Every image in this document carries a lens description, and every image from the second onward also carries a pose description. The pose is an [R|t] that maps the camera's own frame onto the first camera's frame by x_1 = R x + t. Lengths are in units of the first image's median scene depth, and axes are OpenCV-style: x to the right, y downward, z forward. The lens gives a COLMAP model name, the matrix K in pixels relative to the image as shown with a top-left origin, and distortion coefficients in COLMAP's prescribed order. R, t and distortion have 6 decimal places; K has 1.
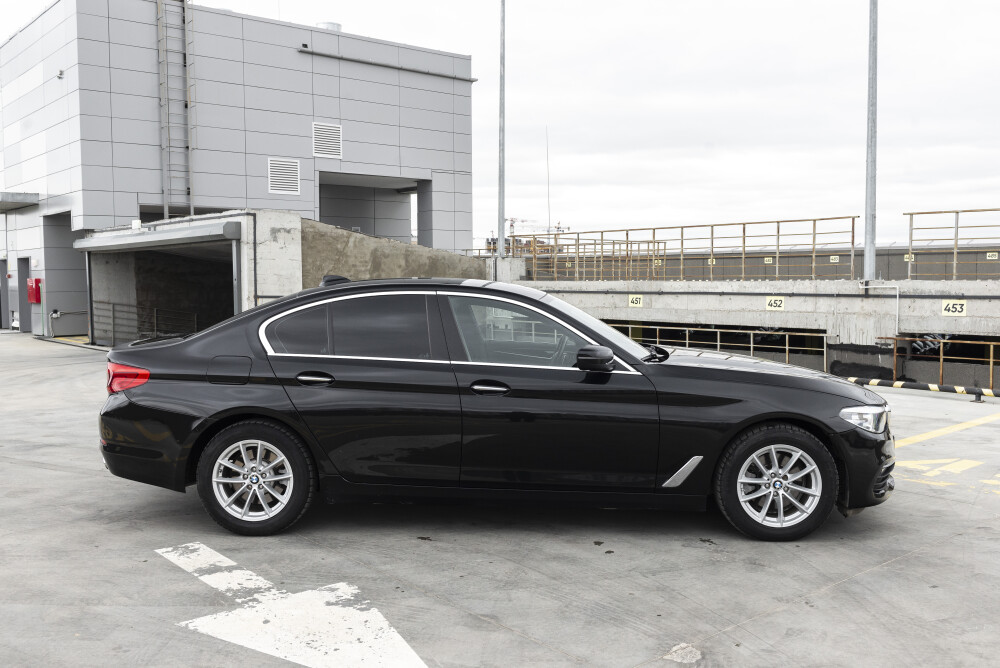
lens RADIAL K [[917.7, 0, 493.8], [0, 917.7, 333.4], [0, 0, 1]] dist [-0.011908, 0.000000]
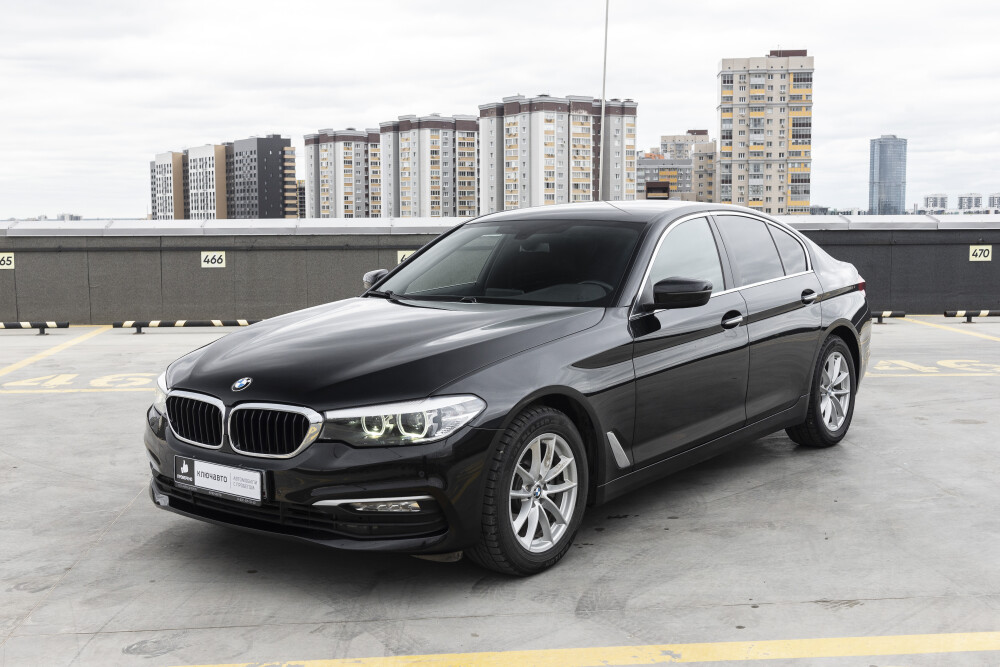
lens RADIAL K [[1159.7, 0, 479.0], [0, 1159.7, 334.2], [0, 0, 1]] dist [-0.016465, 0.000000]
pose [[-0.590274, 0.095414, -0.801544, 0.353540], [-0.039281, 0.988418, 0.146586, -0.036082], [0.806247, 0.118011, -0.579689, 0.606437]]
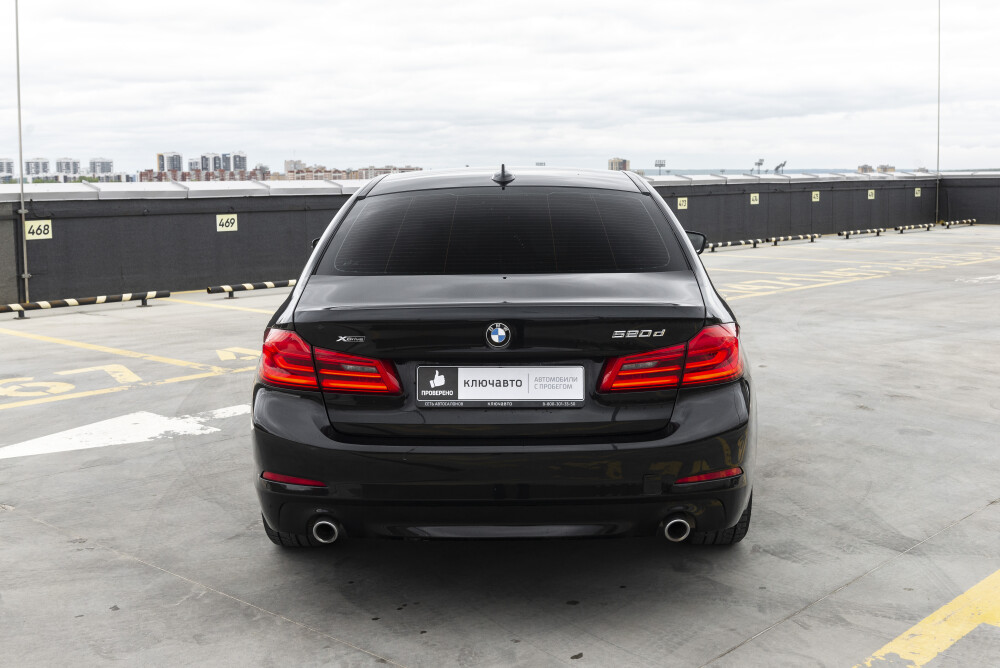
lens RADIAL K [[1227.0, 0, 500.5], [0, 1227.0, 332.2], [0, 0, 1]] dist [-0.010929, 0.000000]
pose [[0.123888, 0.135420, -0.983012, 0.409796], [-0.054742, 0.990068, 0.129493, -0.021691], [0.990785, 0.037769, 0.130071, 0.334582]]
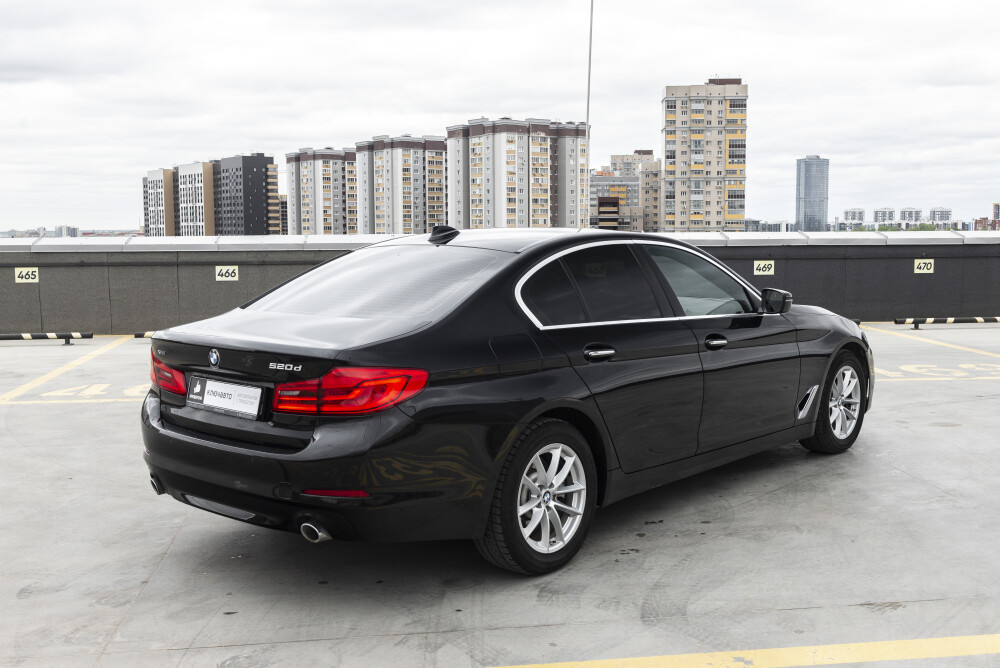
lens RADIAL K [[1056.3, 0, 497.6], [0, 1056.3, 335.7], [0, 0, 1]] dist [-0.020159, 0.000000]
pose [[-0.549562, 0.098111, -0.829672, 0.358966], [-0.042211, 0.988552, 0.144858, -0.038909], [0.834386, 0.114630, -0.539129, 0.578466]]
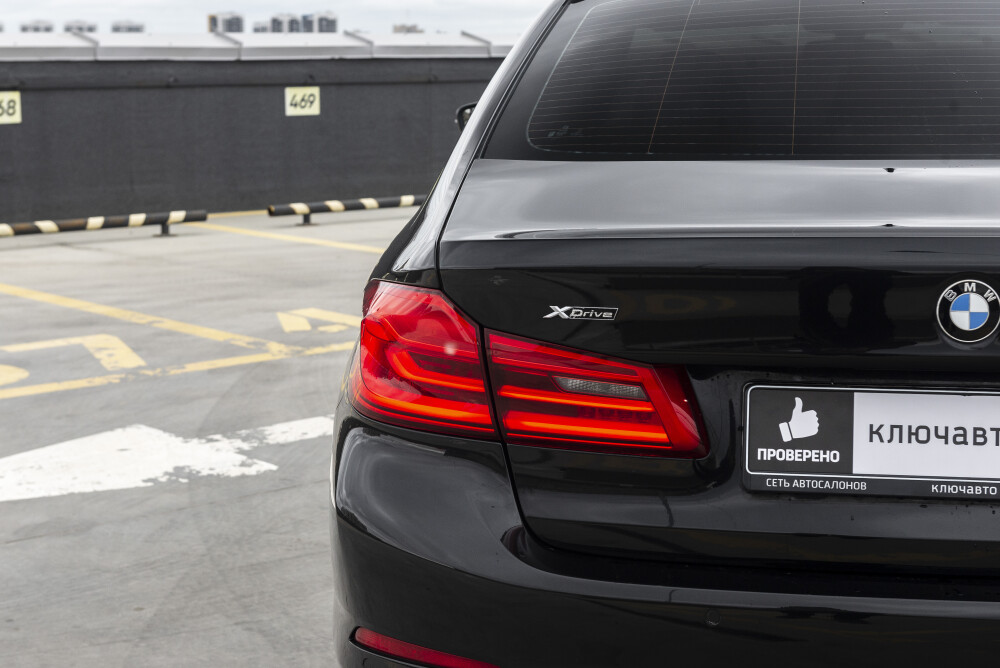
lens RADIAL K [[1845.1, 0, 491.7], [0, 1845.1, 337.8], [0, 0, 1]] dist [-0.013233, 0.000000]
pose [[0.004273, 0.164663, -0.986341, 0.307802], [-0.058436, 0.984705, 0.164137, -0.008334], [0.998282, 0.056936, 0.013830, 0.327904]]
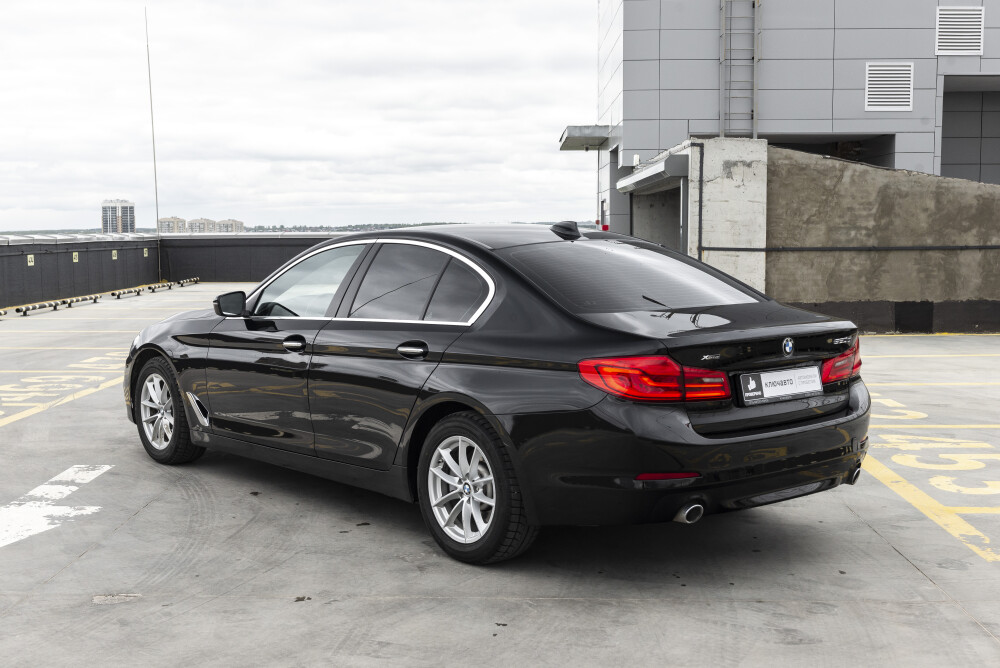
lens RADIAL K [[1267.8, 0, 498.9], [0, 1267.8, 336.0], [0, 0, 1]] dist [-0.013156, 0.000000]
pose [[0.753096, 0.061116, -0.655066, 0.335212], [-0.043674, 0.998124, 0.042912, -0.003642], [0.656459, -0.003708, 0.754352, 0.054655]]
